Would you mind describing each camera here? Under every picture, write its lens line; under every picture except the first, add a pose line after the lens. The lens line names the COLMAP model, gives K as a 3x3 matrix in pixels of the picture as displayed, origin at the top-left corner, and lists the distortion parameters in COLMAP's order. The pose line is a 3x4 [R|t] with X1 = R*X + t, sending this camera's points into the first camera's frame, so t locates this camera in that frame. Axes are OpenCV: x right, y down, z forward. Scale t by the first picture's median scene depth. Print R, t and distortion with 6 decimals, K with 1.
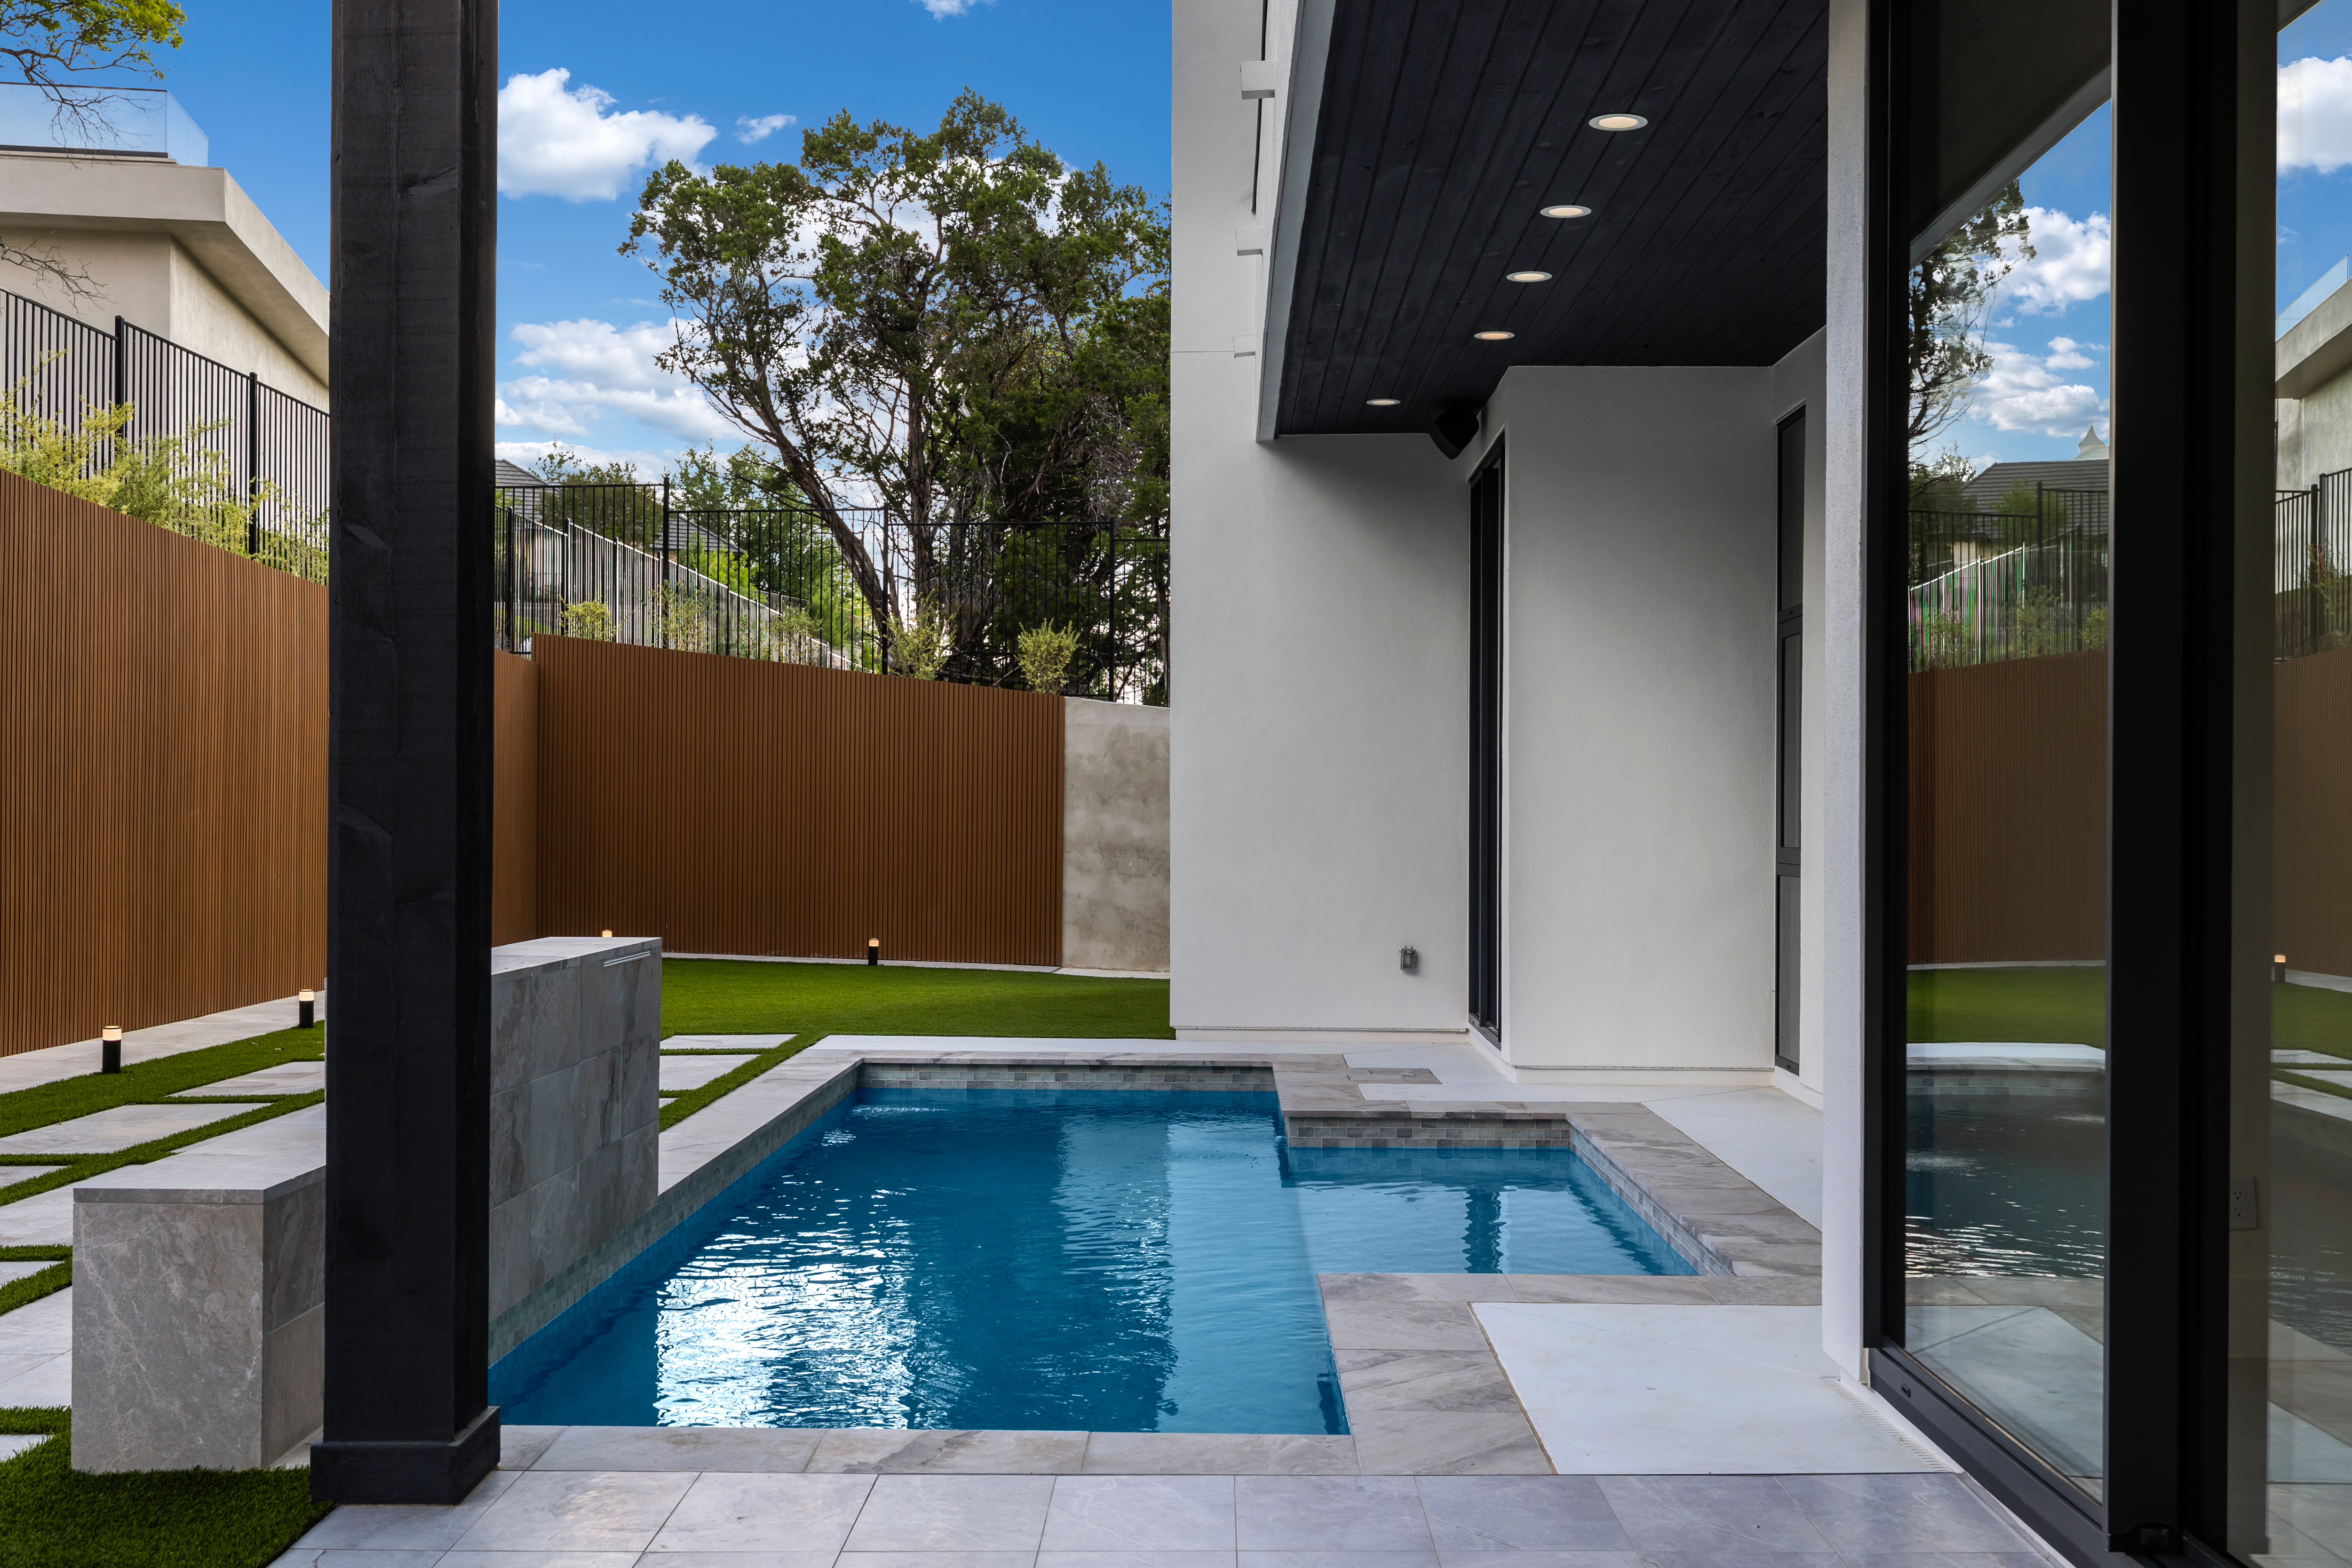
lens RADIAL K [[2341.0, 0, 1176.4], [0, 2341.0, 793.1], [0, 0, 1]] dist [0.000154, 0.000000]
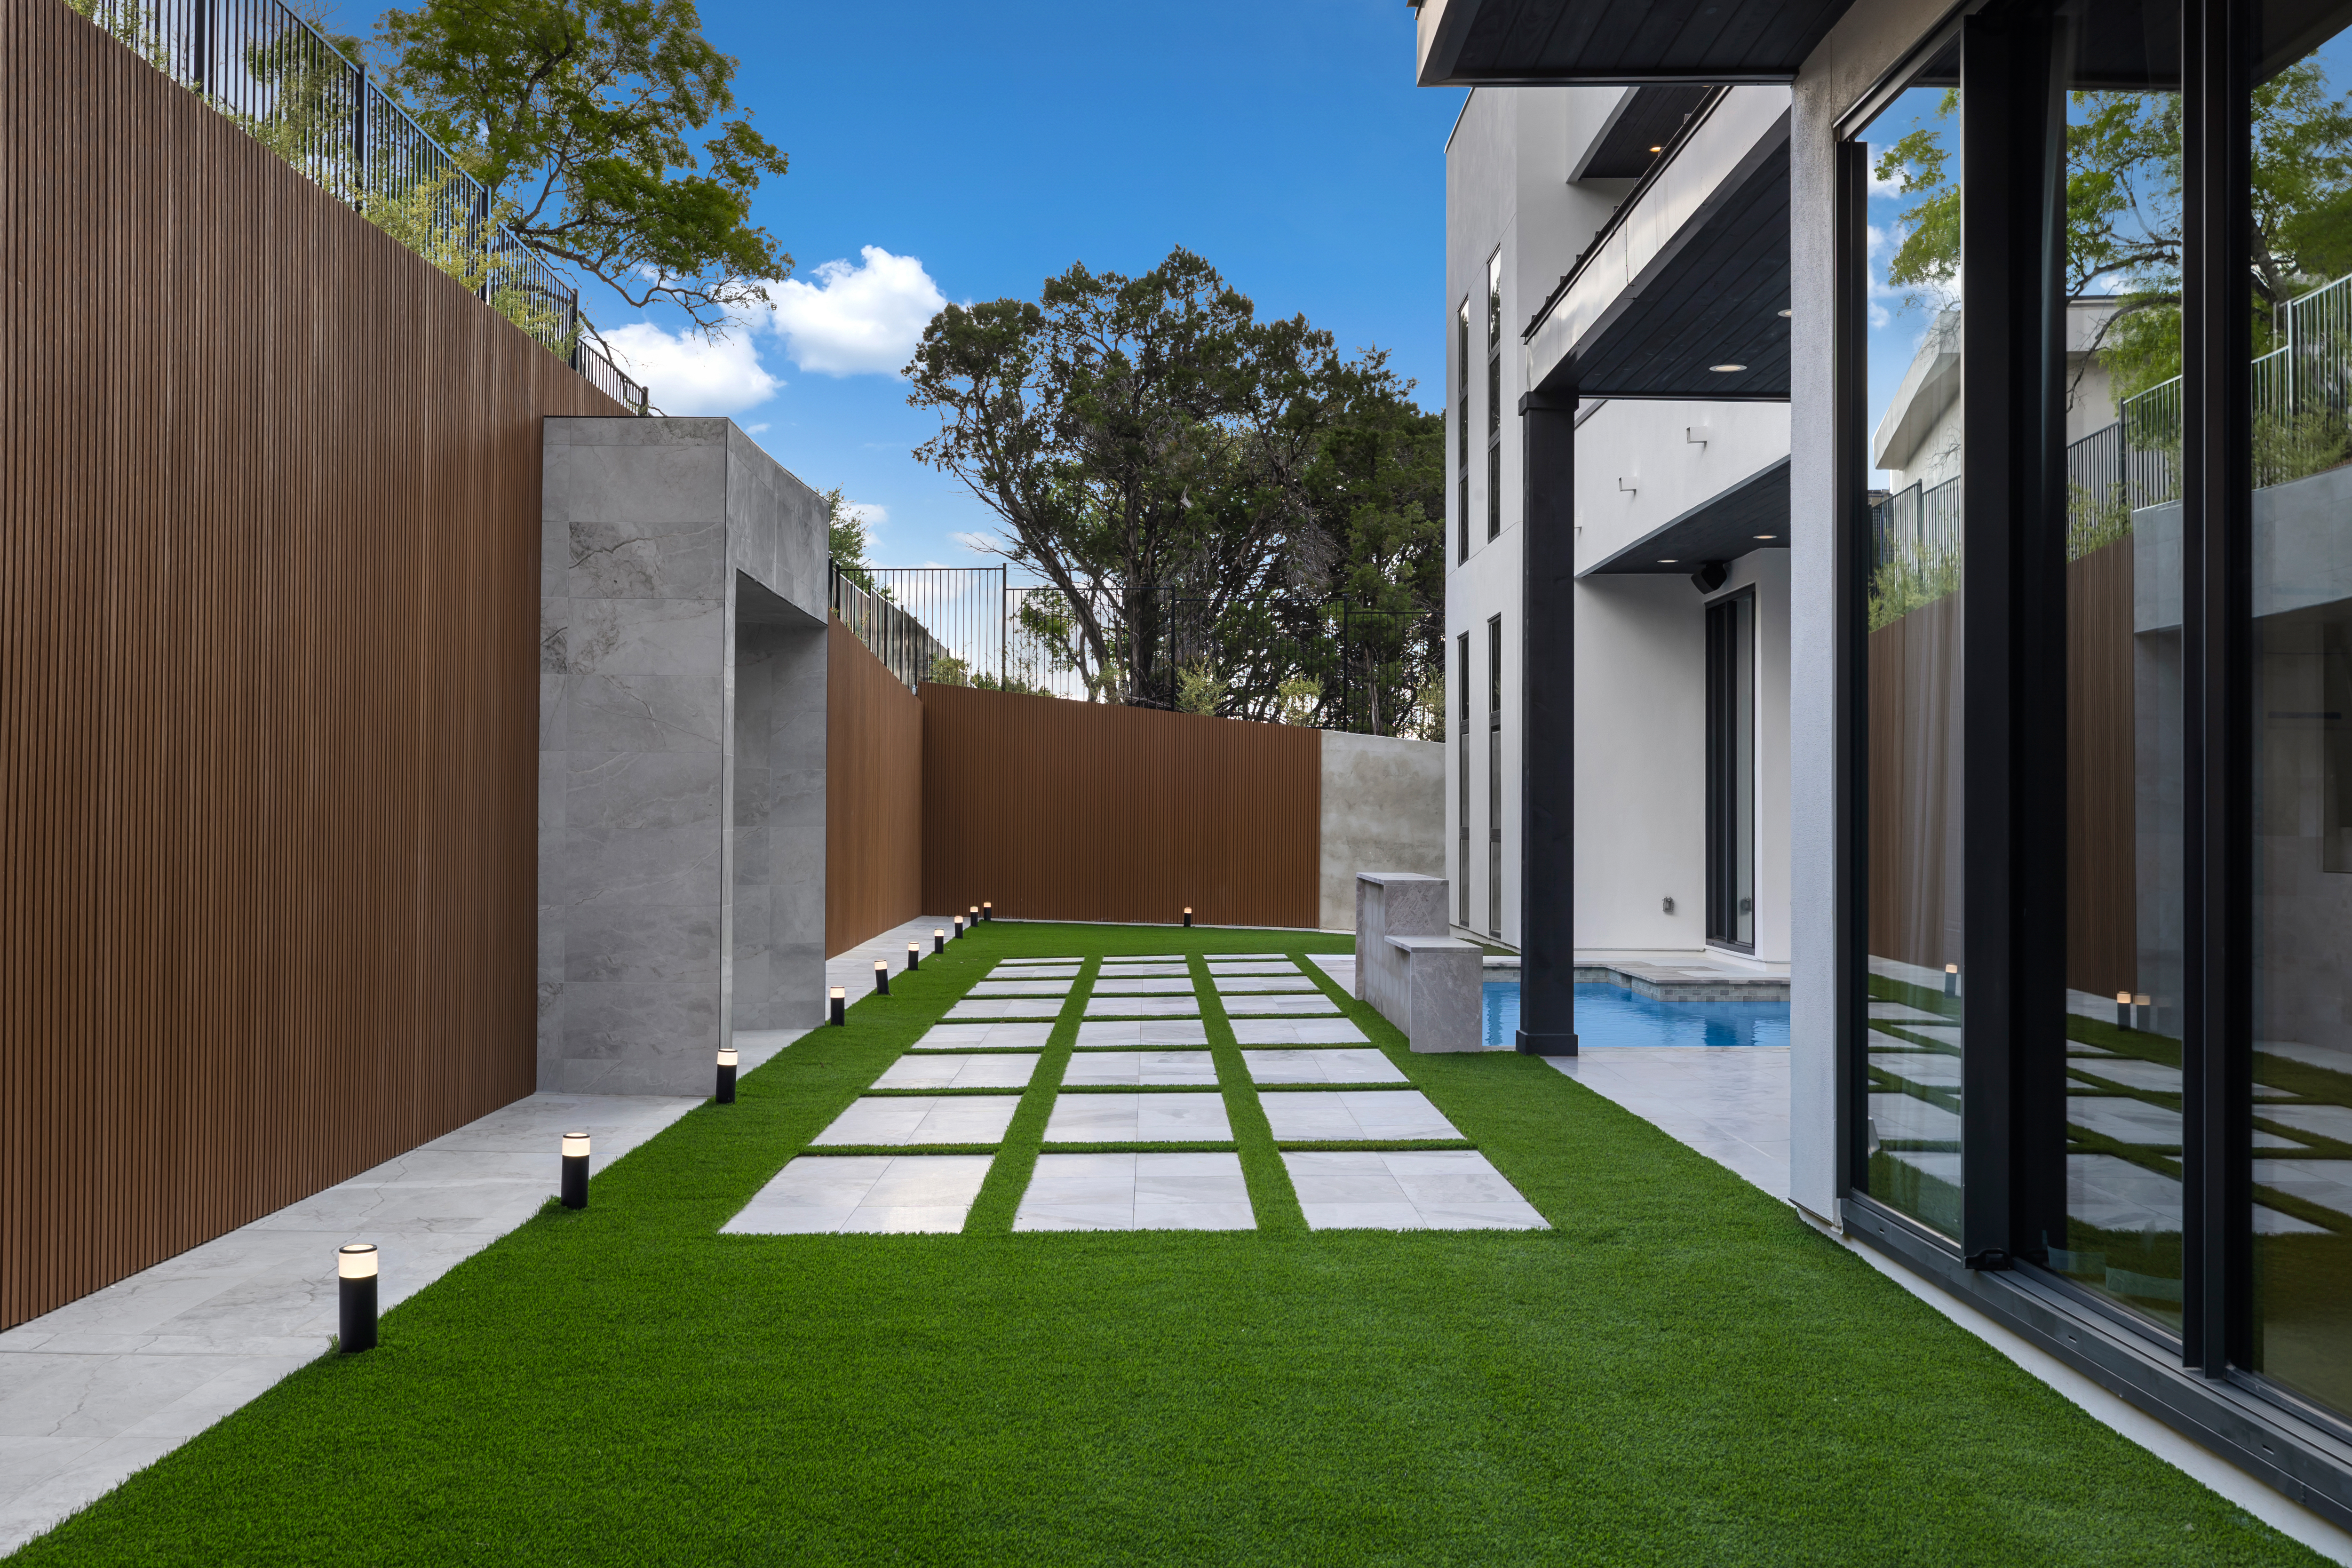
lens RADIAL K [[2341.0, 0, 1172.3], [0, 2341.0, 786.2], [0, 0, 1]] dist [0.000154, 0.000000]
pose [[0.999490, -0.001360, 0.031904, -0.177708], [0.001575, 0.999976, -0.006734, 0.000692], [-0.031894, 0.006781, 0.999468, -0.355169]]
